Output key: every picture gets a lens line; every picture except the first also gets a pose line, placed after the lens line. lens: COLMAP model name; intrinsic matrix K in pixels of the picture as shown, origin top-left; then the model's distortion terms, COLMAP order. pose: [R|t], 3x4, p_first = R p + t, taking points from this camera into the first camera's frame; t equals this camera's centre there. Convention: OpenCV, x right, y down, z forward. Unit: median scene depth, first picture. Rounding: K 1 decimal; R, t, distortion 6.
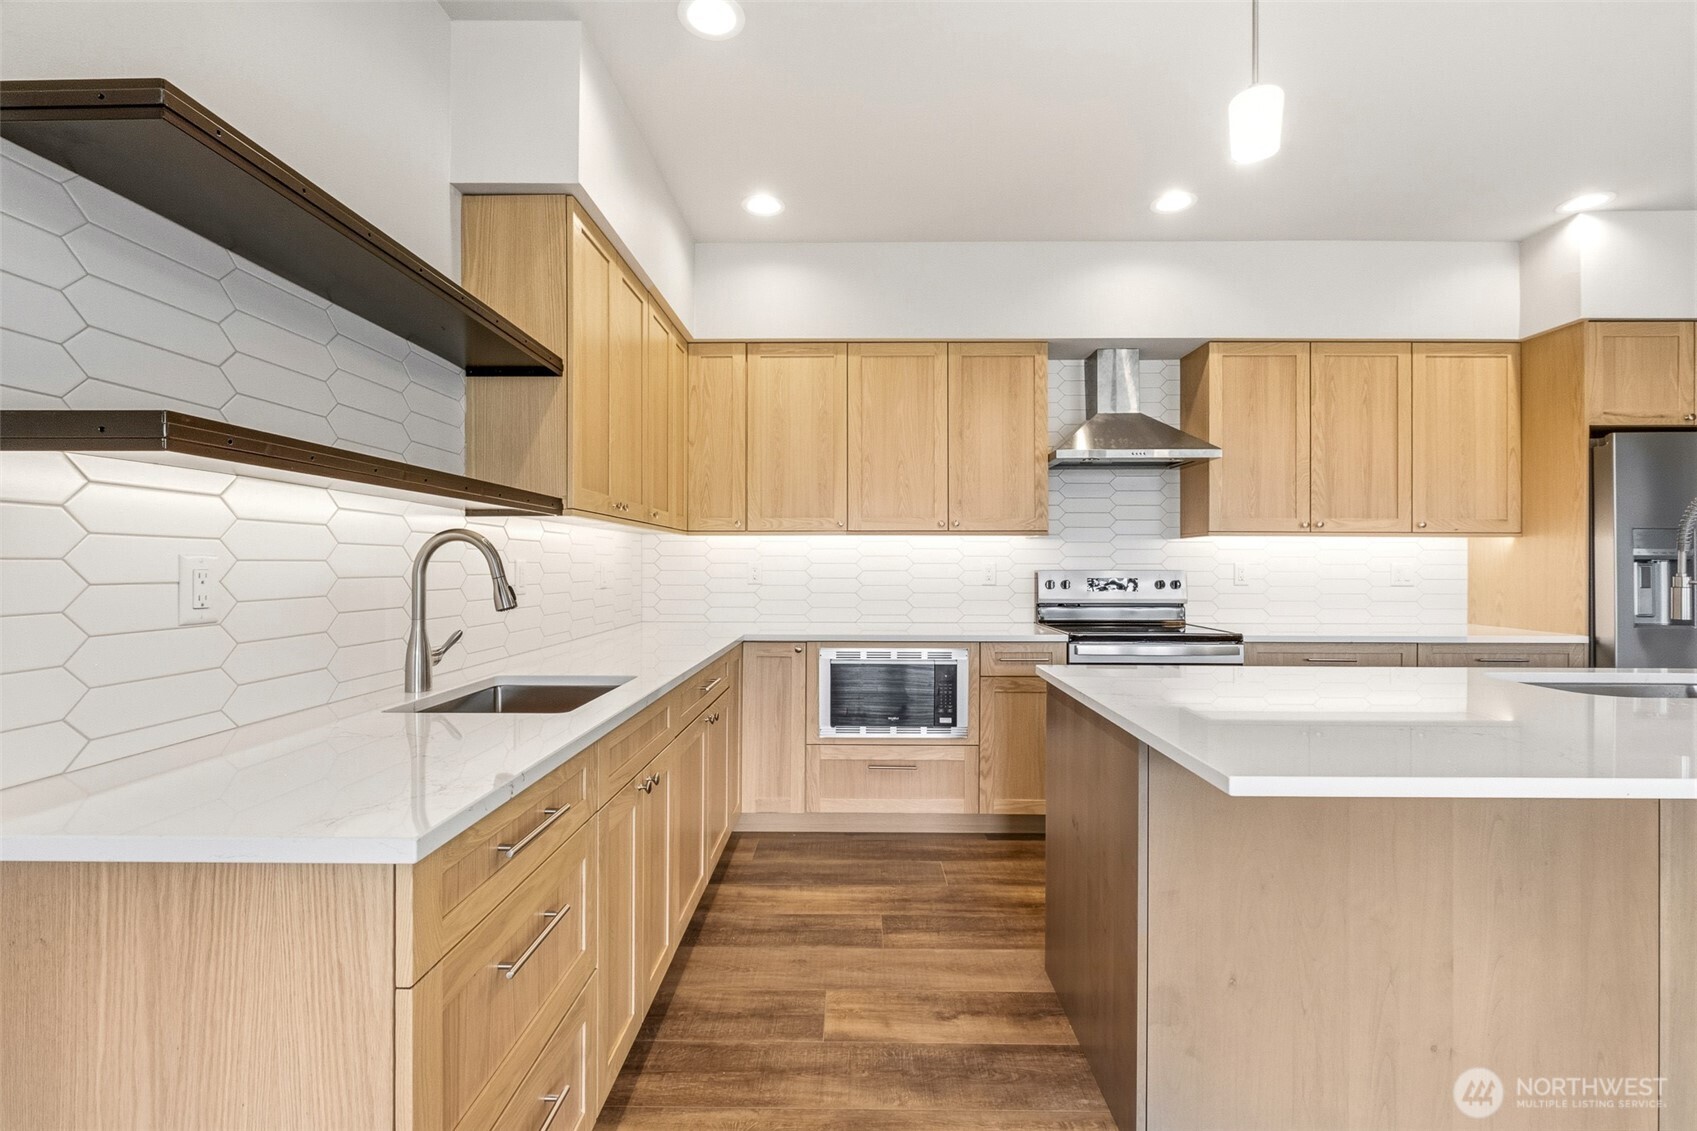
lens RADIAL K [[739.3, 0, 847.5], [0, 739.3, 562.4], [0, 0, 1]] dist [-0.004022, 0.000051]
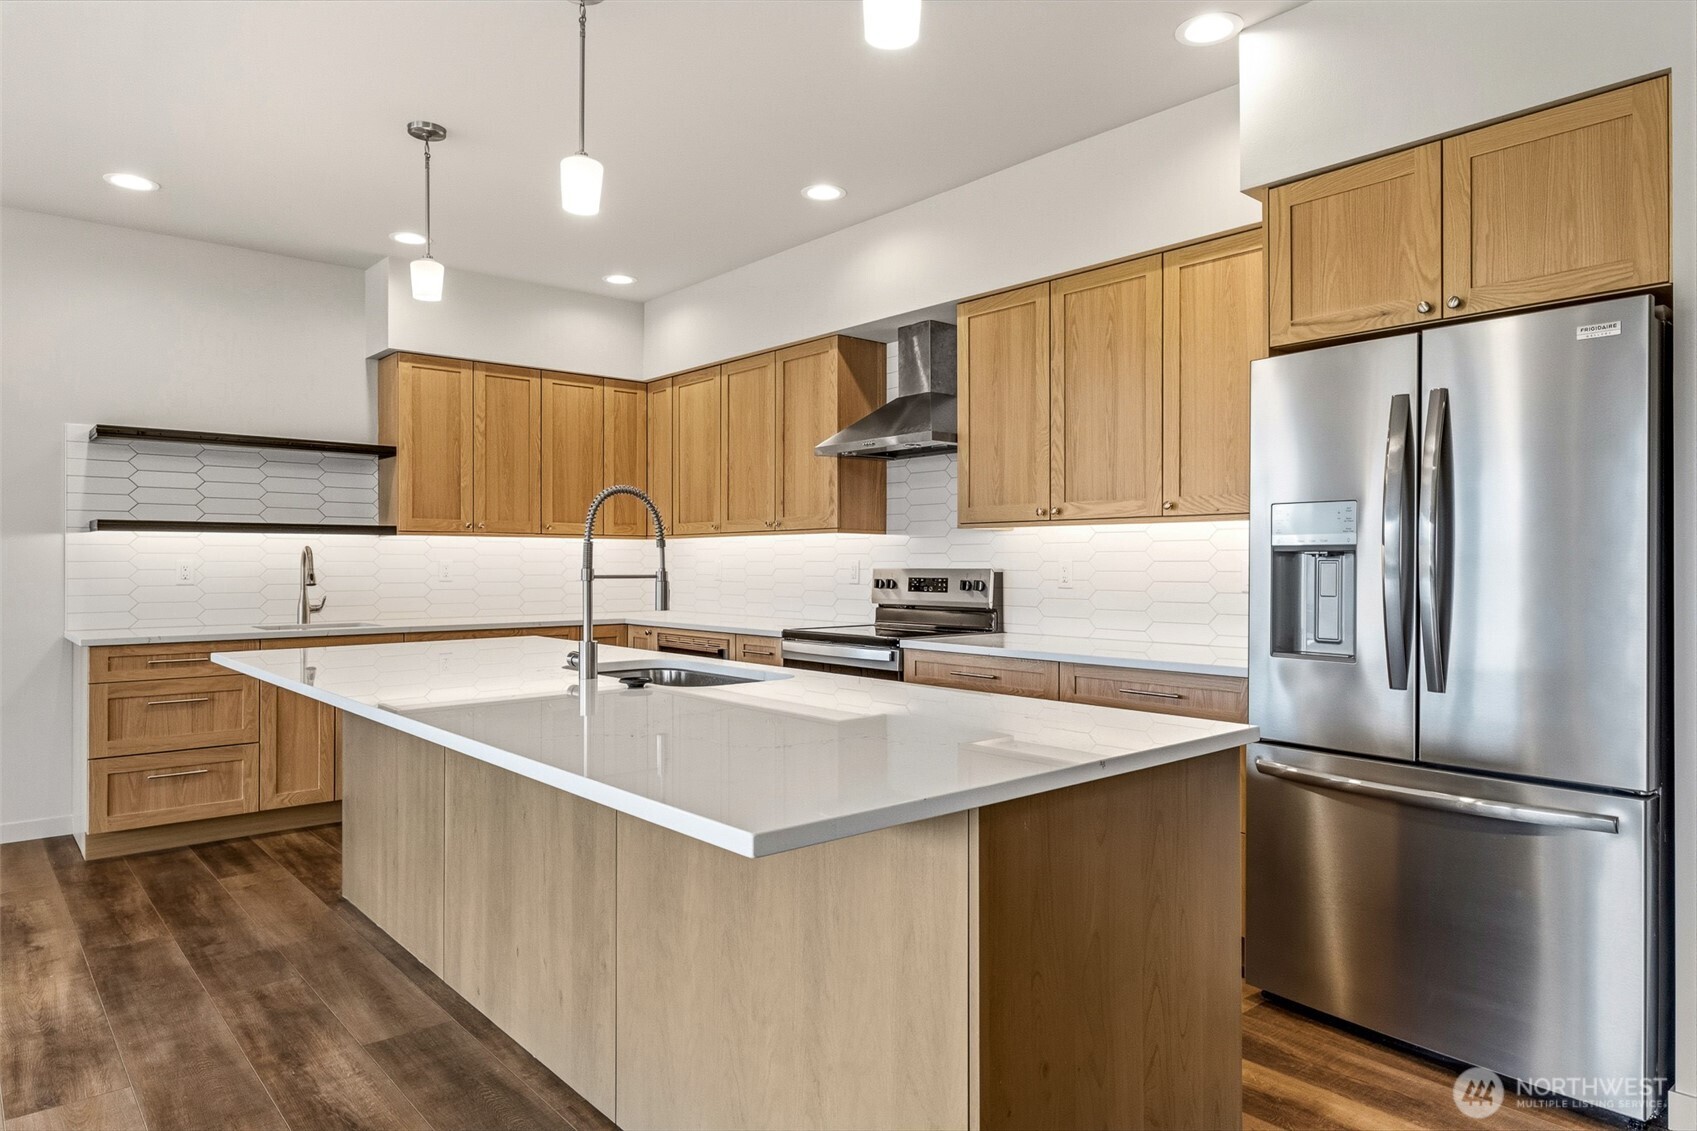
lens RADIAL K [[1038.8, 0, 848.5], [0, 1038.8, 565.5], [0, 0, 1]] dist [-0.008180, 0.004898]
pose [[0.666796, -0.000828, -0.745239, 1.431103], [0.002848, 0.999995, 0.001437, 0.005119], [0.745235, -0.003081, 0.666795, 0.104475]]
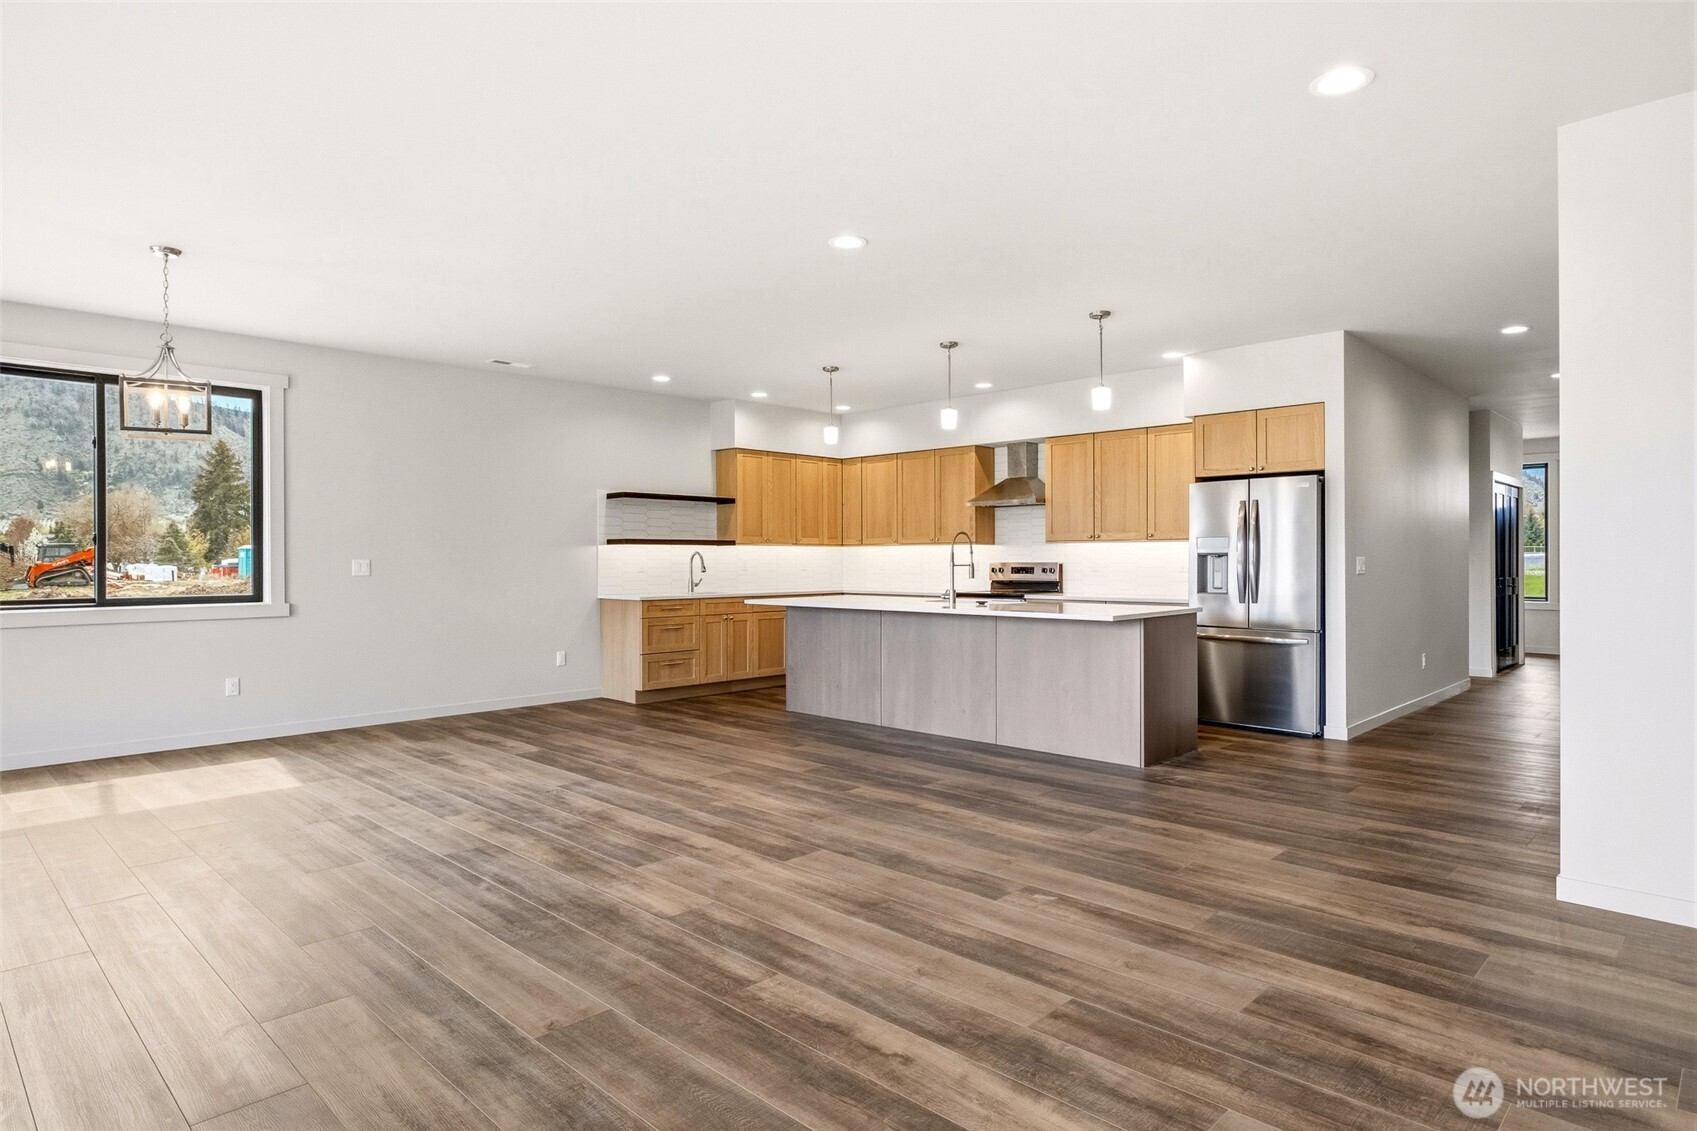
lens RADIAL K [[949.4, 0, 850.0], [0, 949.4, 560.4], [0, 0, 1]] dist [-0.001534, 0.003084]
pose [[0.729084, -0.003848, -0.684413, 1.918727], [0.005687, 0.999984, 0.000436, 0.002492], [0.684401, -0.004210, 0.729094, -1.160167]]
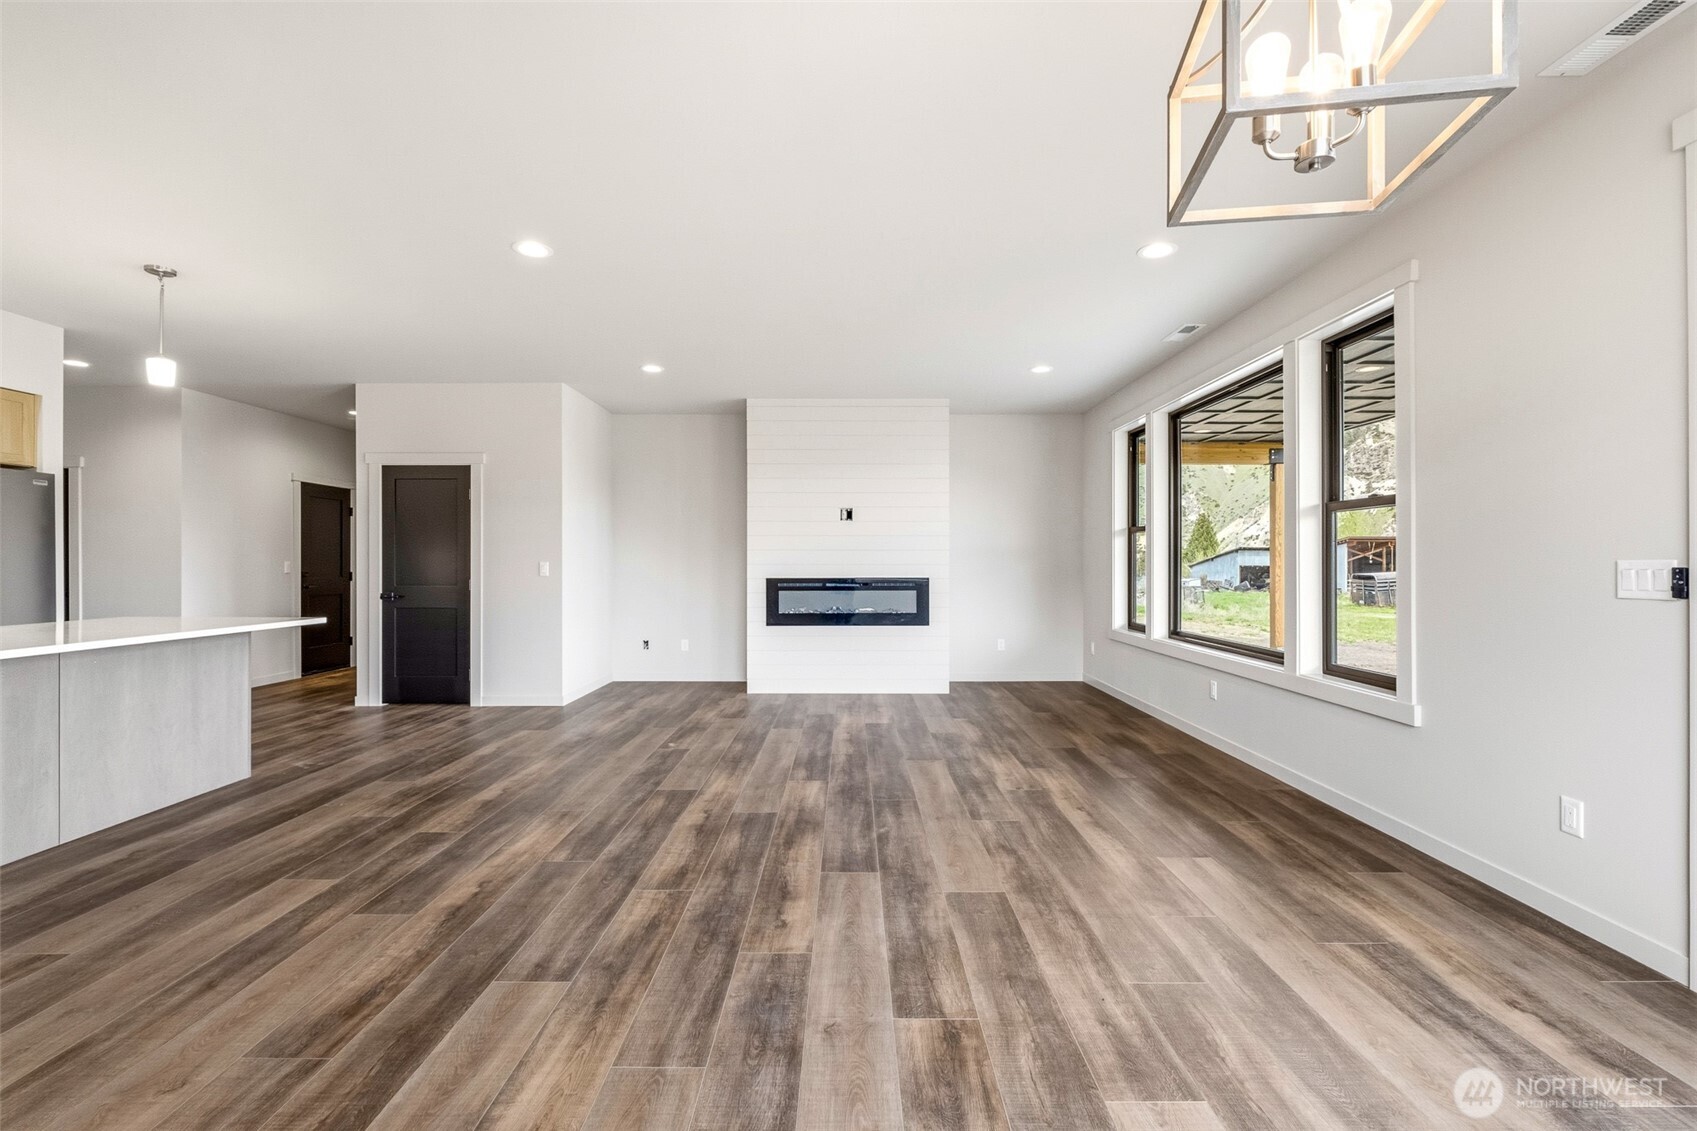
lens RADIAL K [[739.3, 0, 847.5], [0, 739.3, 562.4], [0, 0, 1]] dist [-0.004022, 0.000051]
pose [[-0.010944, -0.002112, 0.999938, -0.176795], [-0.001781, 0.999996, 0.002093, -0.001619], [-0.999939, -0.001758, -0.010947, -0.590413]]
